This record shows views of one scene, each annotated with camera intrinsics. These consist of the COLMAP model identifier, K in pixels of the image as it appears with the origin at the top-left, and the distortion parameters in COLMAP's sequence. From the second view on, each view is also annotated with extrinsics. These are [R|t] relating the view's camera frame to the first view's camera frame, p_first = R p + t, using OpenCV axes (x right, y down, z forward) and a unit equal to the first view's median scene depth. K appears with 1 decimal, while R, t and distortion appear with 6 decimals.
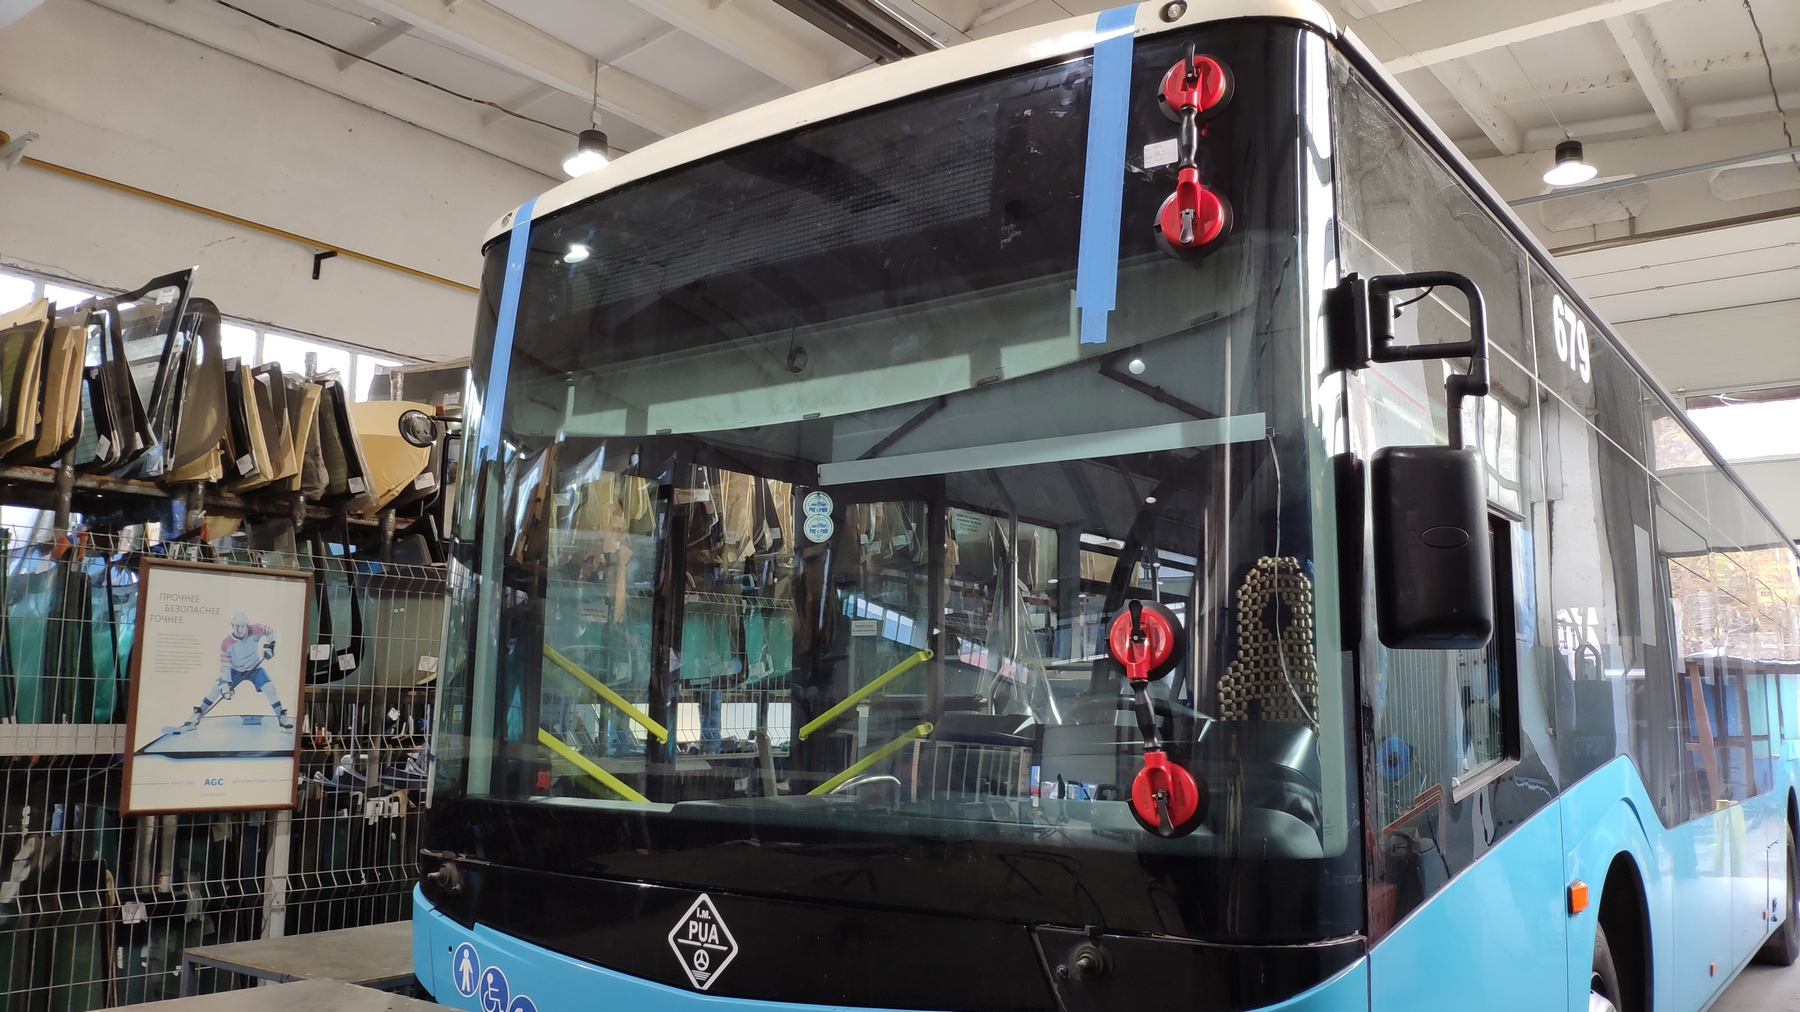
lens RADIAL K [[1364.5, 0, 922.7], [0, 1364.5, 511.4], [0, 0, 1]] dist [0.123671, -0.115327]
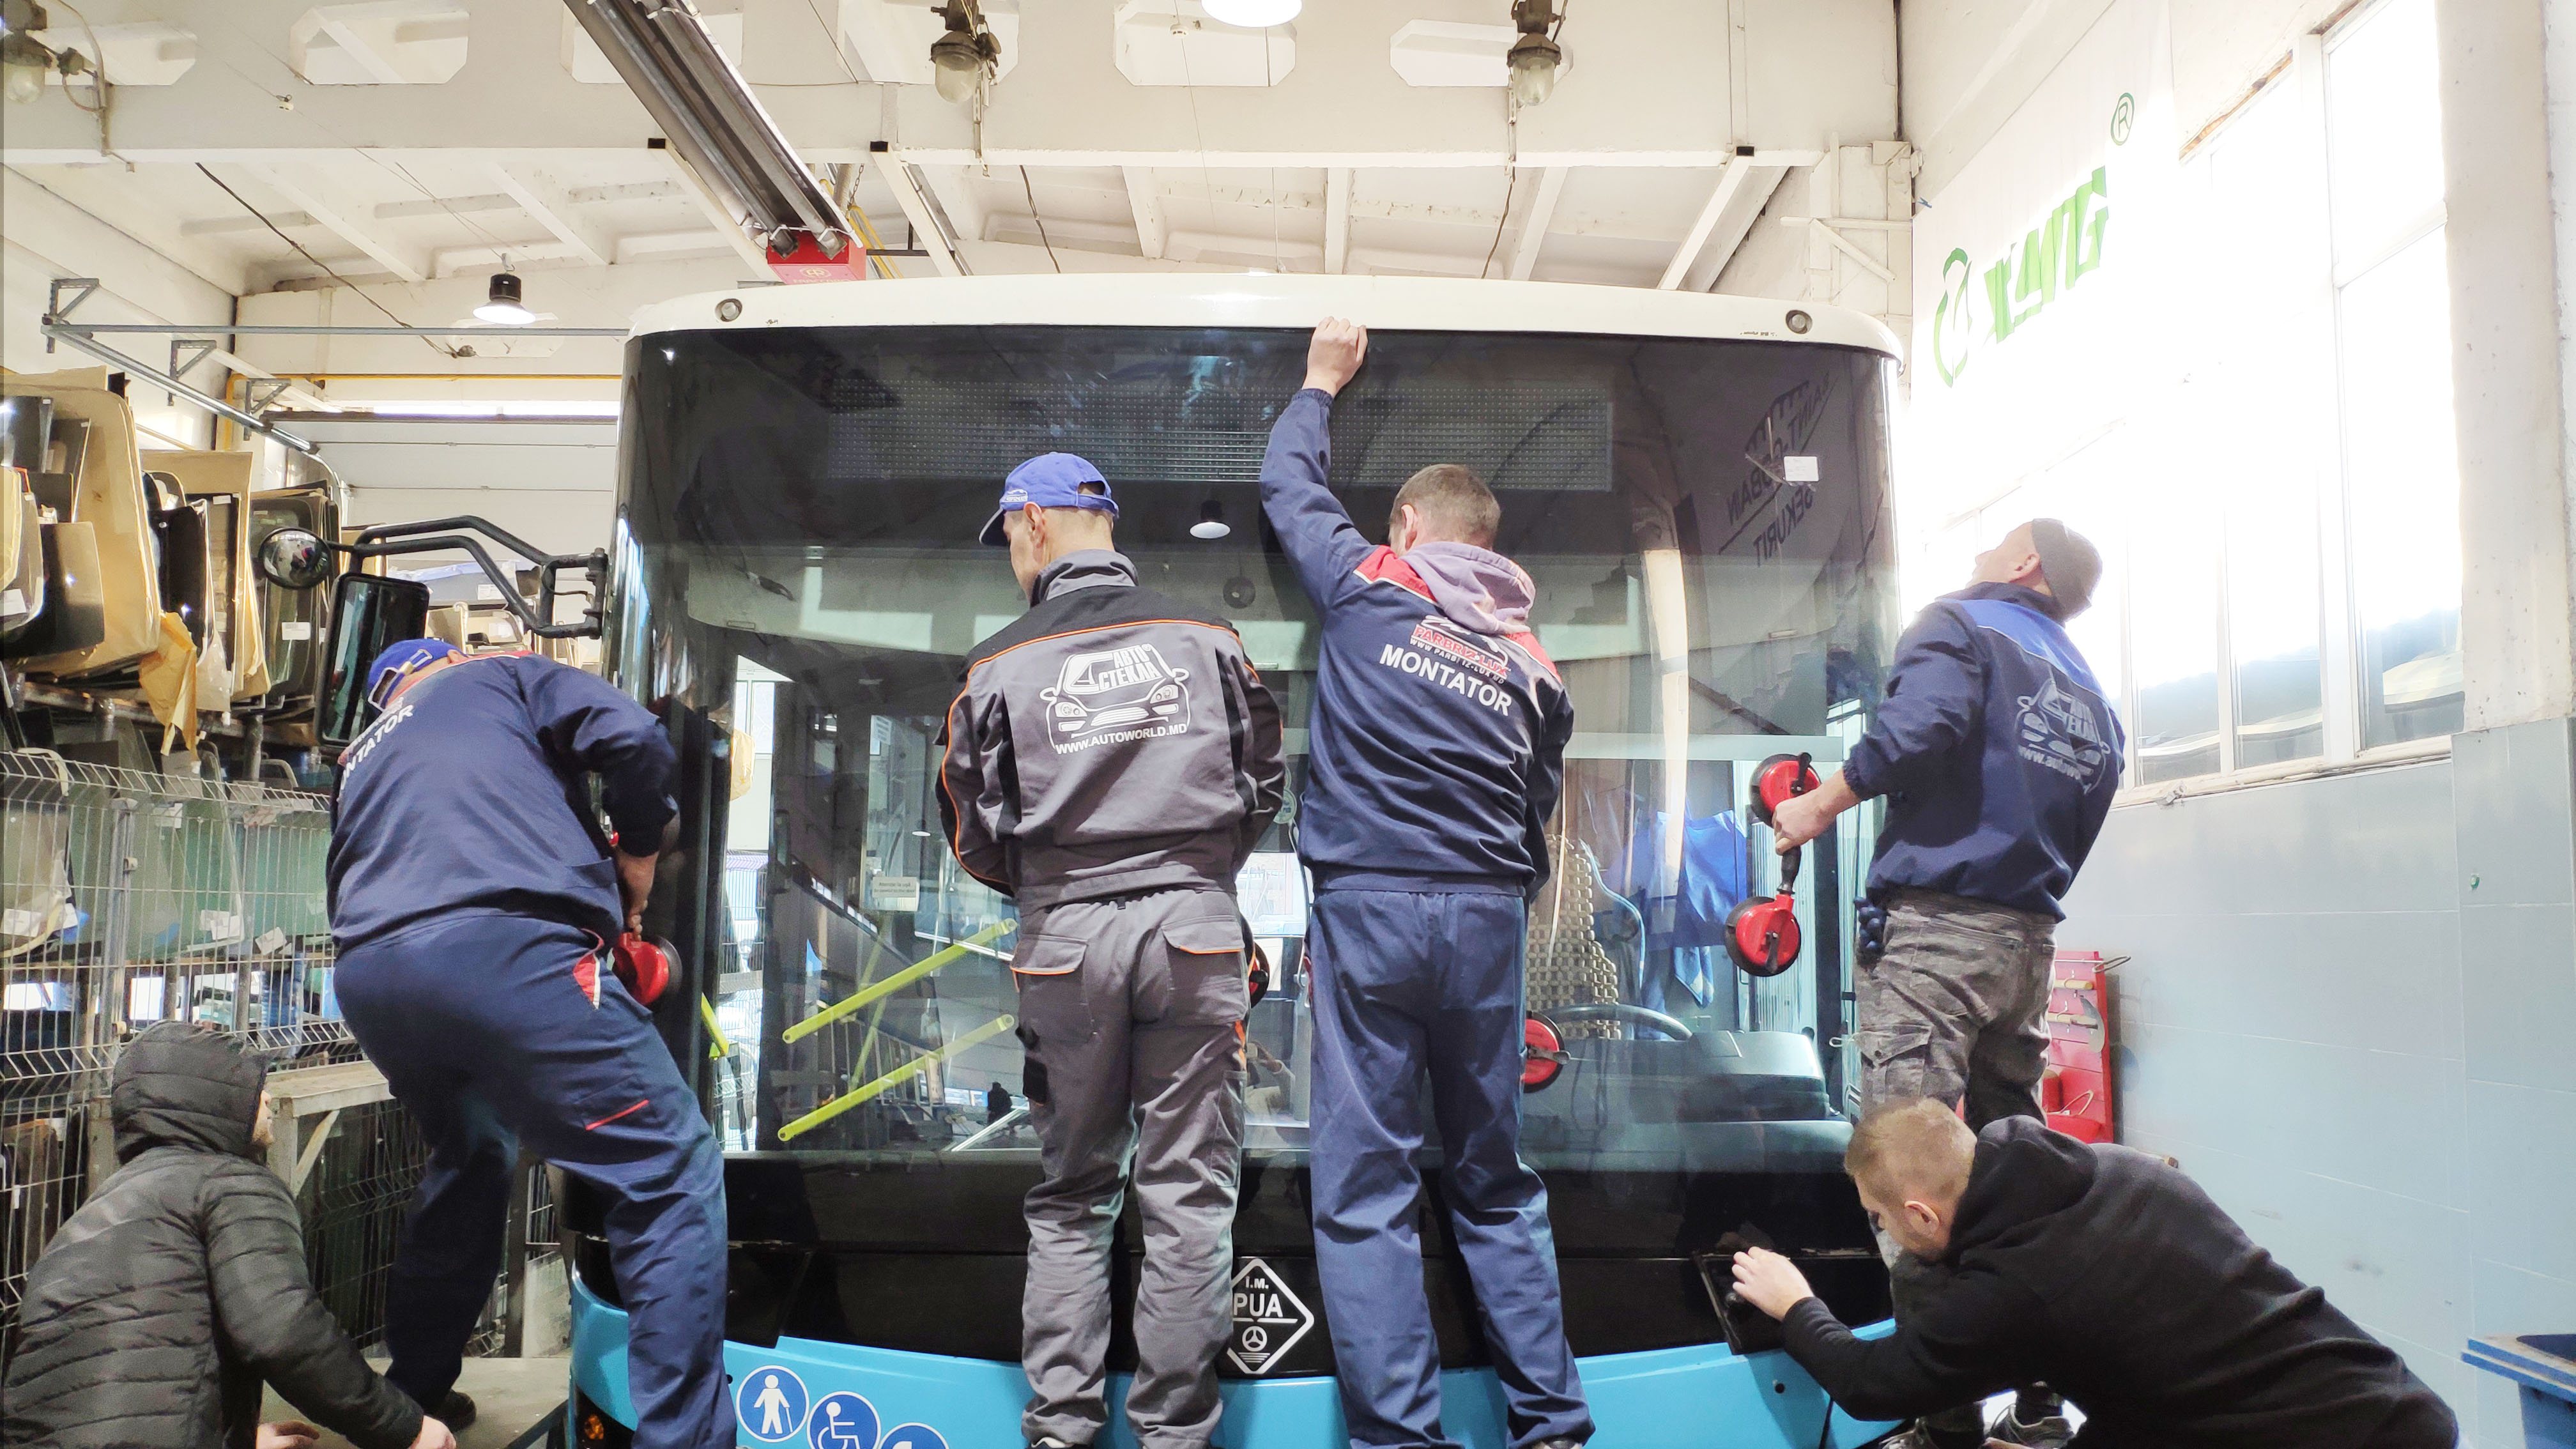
lens RADIAL K [[1952.7, 0, 1320.5], [0, 1952.7, 732.3], [0, 0, 1]] dist [0.123671, -0.115327]
pose [[0.796231, 0.059658, 0.602044, -0.483775], [-0.086985, 0.996076, 0.016337, -0.033150], [-0.598707, -0.065377, 0.798296, 0.033848]]
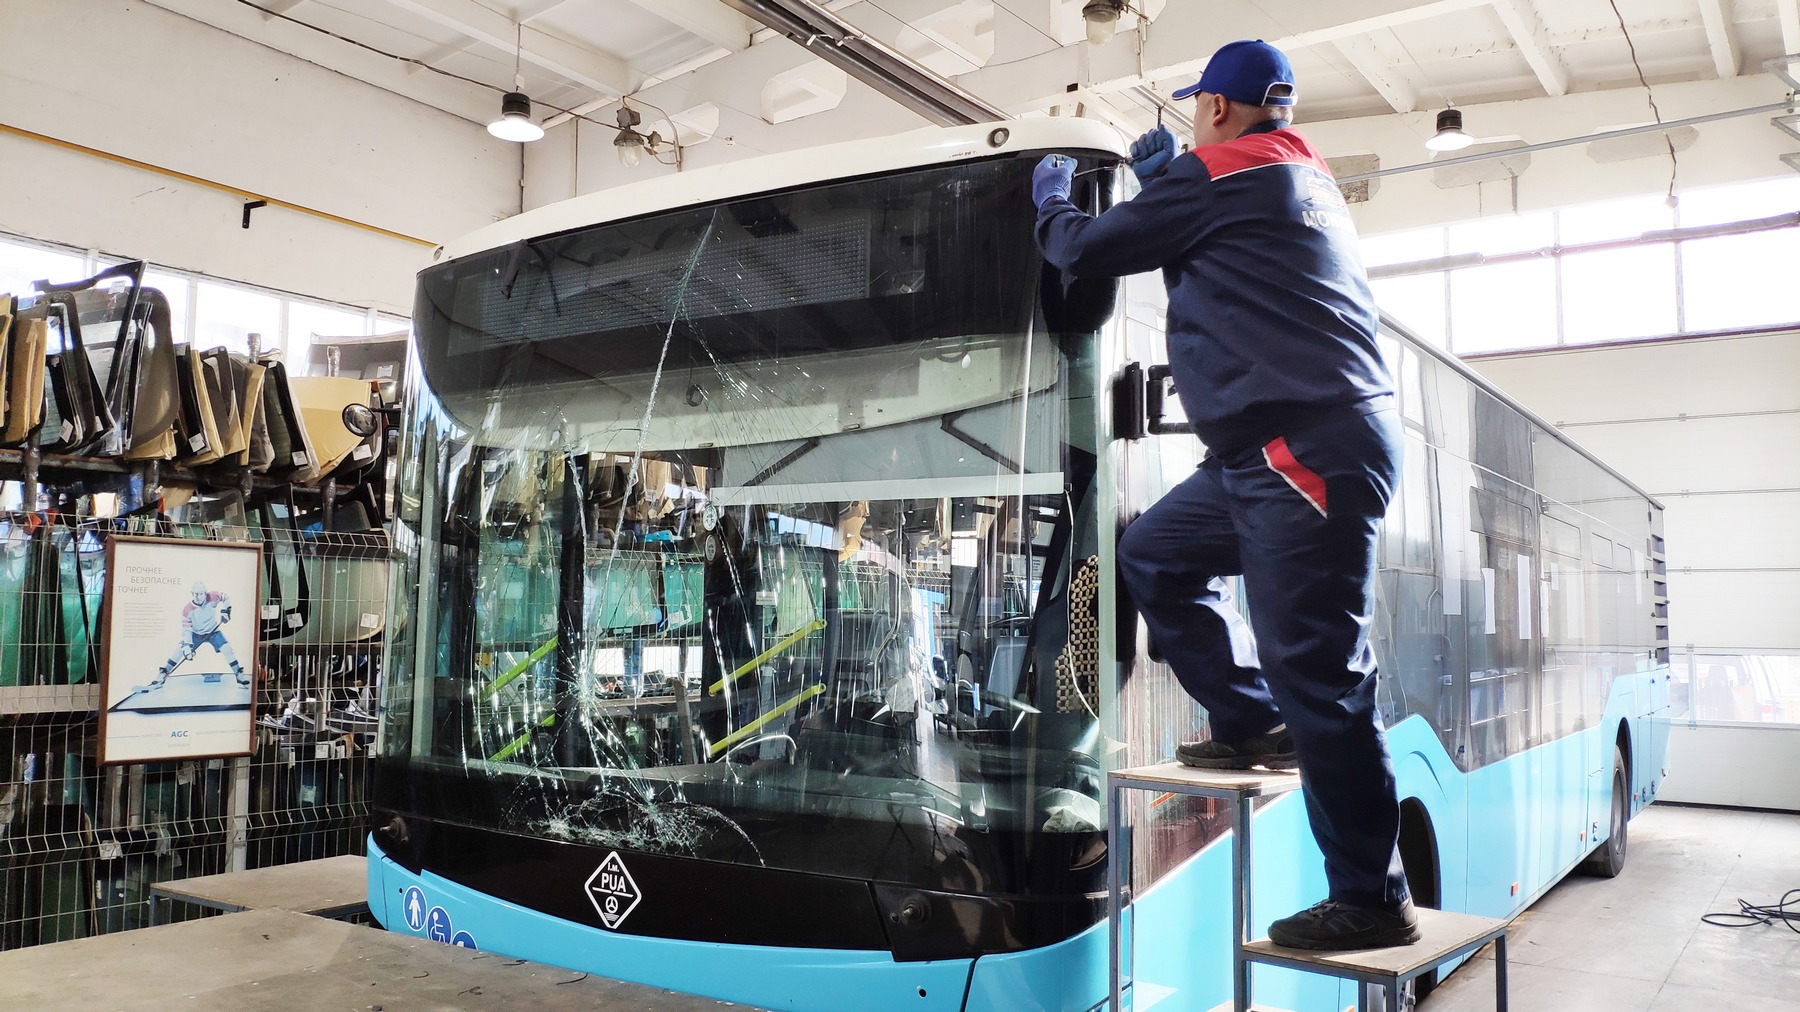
lens RADIAL K [[1376.9, 0, 900.9], [0, 1376.9, 504.4], [0, 0, 1]] dist [0.124948, -0.109730]
pose [[0.999542, 0.004819, 0.029873, 0.032139], [-0.006737, 0.997899, 0.064433, -0.062111], [-0.029500, -0.064604, 0.997475, -0.121404]]
